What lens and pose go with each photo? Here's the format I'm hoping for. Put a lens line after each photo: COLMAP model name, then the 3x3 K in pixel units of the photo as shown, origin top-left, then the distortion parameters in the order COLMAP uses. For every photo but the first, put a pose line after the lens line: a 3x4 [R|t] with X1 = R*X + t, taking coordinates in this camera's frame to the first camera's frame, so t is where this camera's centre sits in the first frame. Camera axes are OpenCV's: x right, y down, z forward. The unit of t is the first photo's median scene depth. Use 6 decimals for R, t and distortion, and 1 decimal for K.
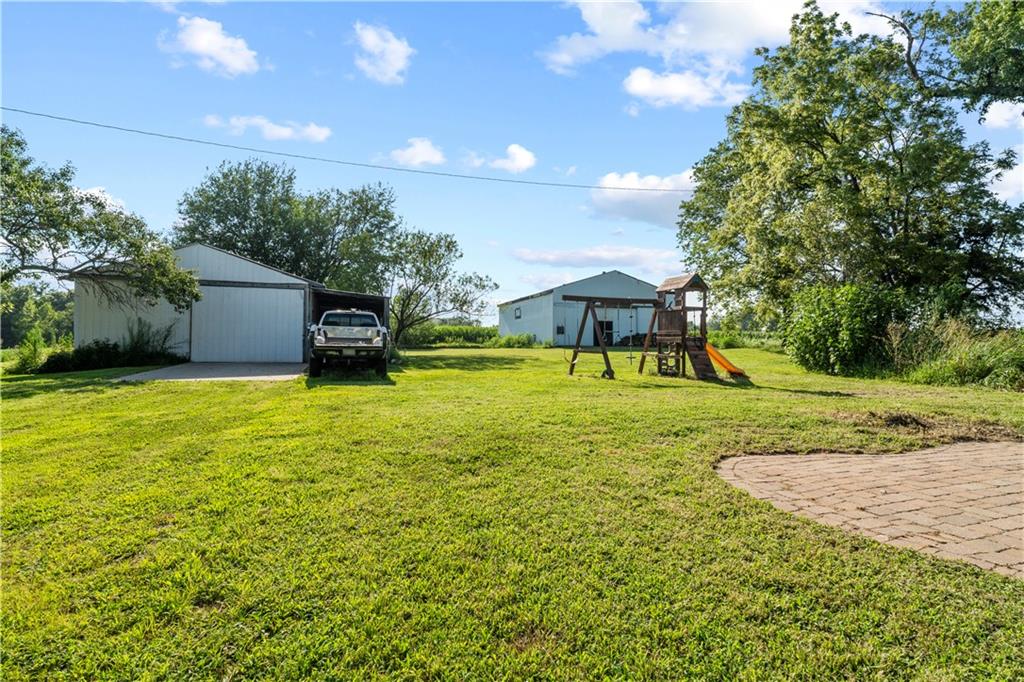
lens RADIAL K [[522.0, 0, 511.8], [0, 522.0, 340.9], [0, 0, 1]] dist [0.011703, 0.002566]
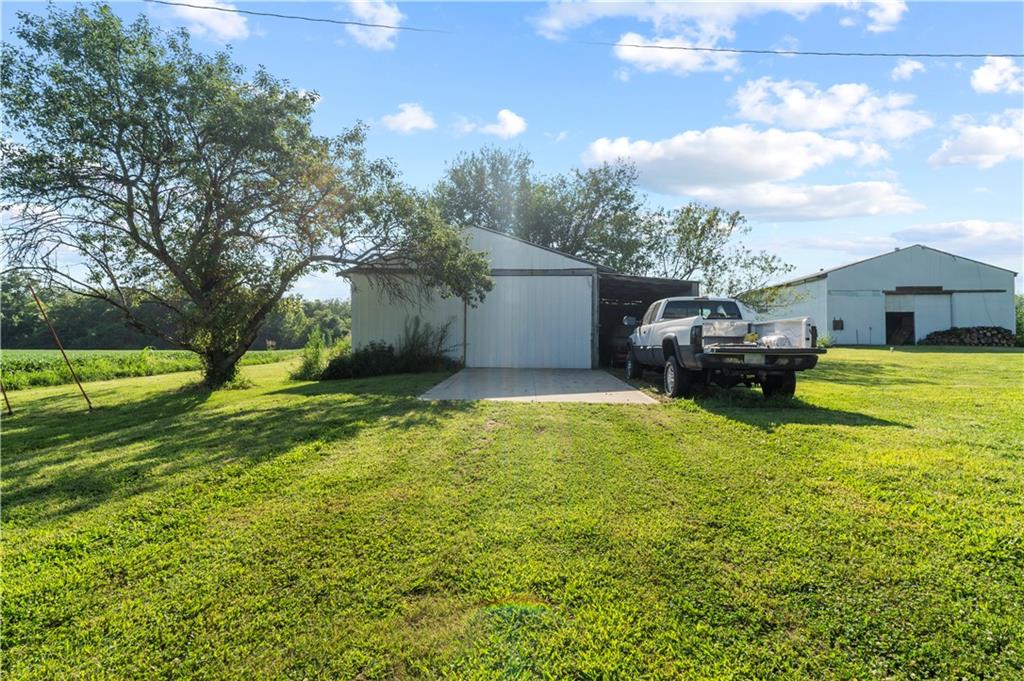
lens RADIAL K [[522.0, 0, 515.8], [0, 522.0, 342.0], [0, 0, 1]] dist [0.011703, 0.002566]
pose [[0.946235, -0.006949, -0.323407, -0.272847], [0.008102, 0.999965, 0.002217, -0.001781], [0.323380, -0.004718, 0.946258, 0.244444]]
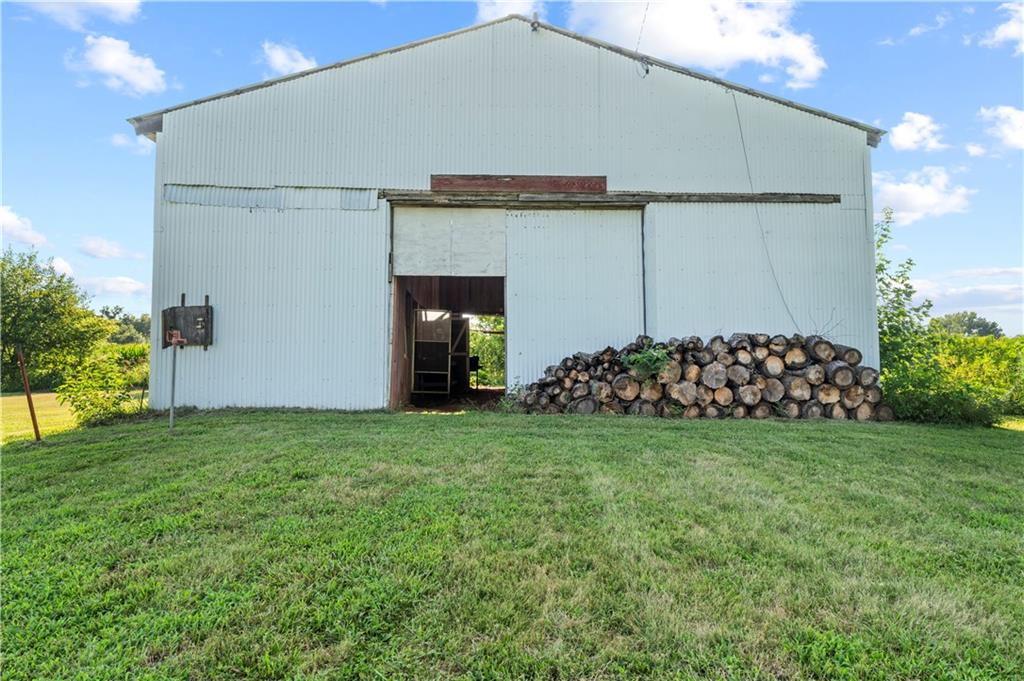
lens RADIAL K [[522.0, 0, 521.9], [0, 522.0, 389.5], [0, 0, 1]] dist [0.011703, 0.002566]
pose [[0.968139, -0.014149, -0.250012, 0.626525], [0.000931, 0.998599, -0.052907, 0.030529], [0.250410, 0.050989, 0.966796, 2.108401]]
